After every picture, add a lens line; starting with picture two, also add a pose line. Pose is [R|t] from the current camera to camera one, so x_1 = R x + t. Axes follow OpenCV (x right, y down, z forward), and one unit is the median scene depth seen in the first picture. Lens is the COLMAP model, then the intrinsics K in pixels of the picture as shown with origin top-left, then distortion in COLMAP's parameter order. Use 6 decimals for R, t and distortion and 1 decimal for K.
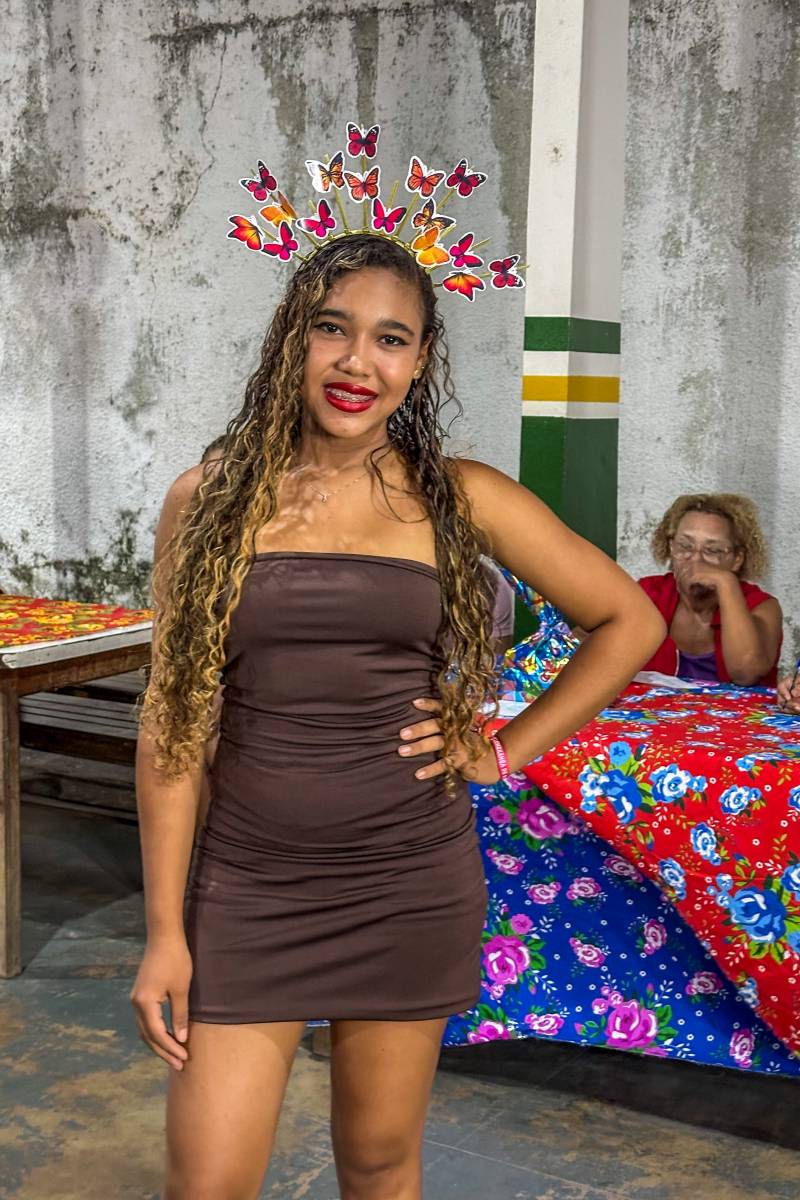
lens RADIAL K [[1660.3, 0, 394.1], [0, 1660.3, 601.6], [0, 0, 1]] dist [0.190383, -0.404834]
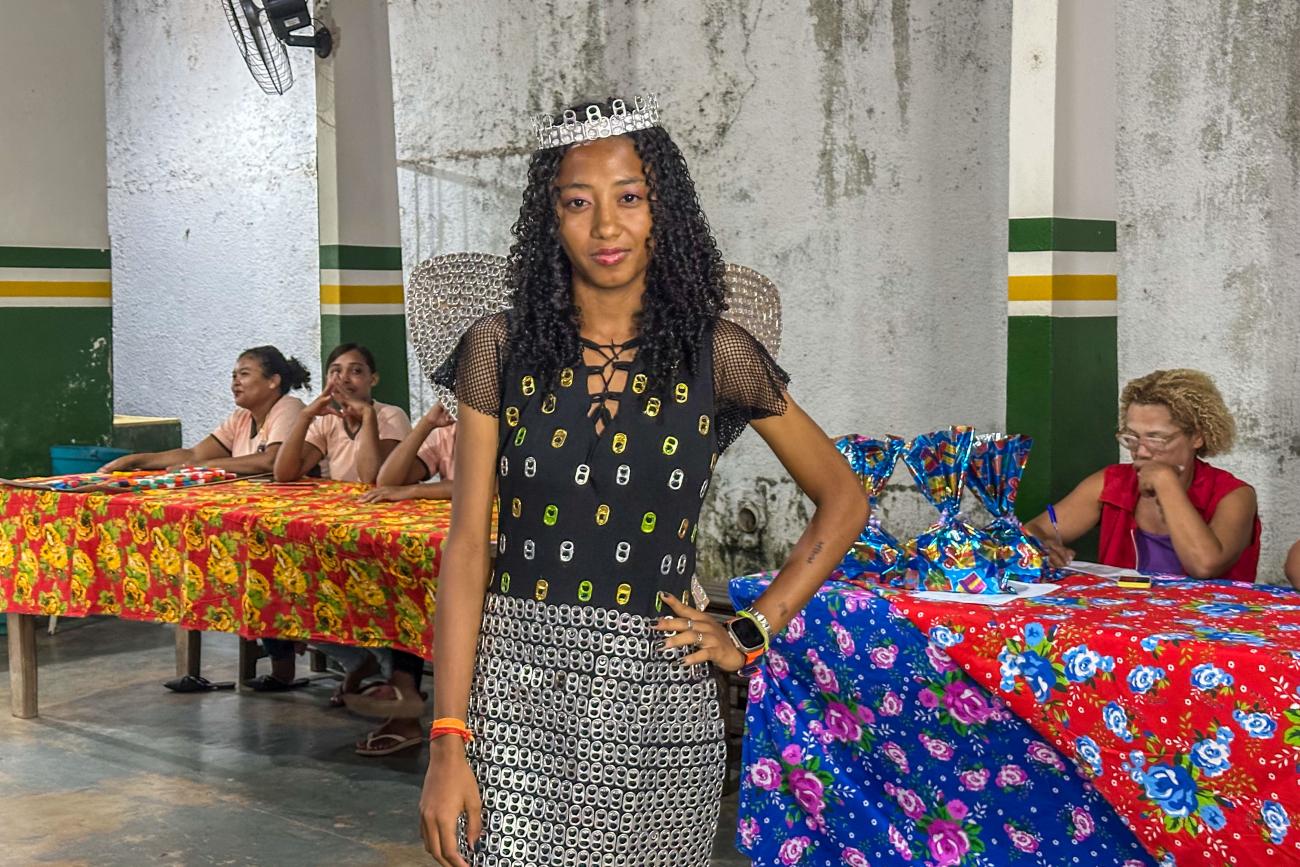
lens RADIAL K [[1785.2, 0, 619.7], [0, 1785.2, 429.7], [0, 0, 1]] dist [0.097372, -0.037907]
pose [[0.972306, -0.011942, -0.233406, 0.101604], [-0.001166, 0.998434, -0.055938, 0.018401], [0.233708, 0.054661, 0.970769, -0.106068]]
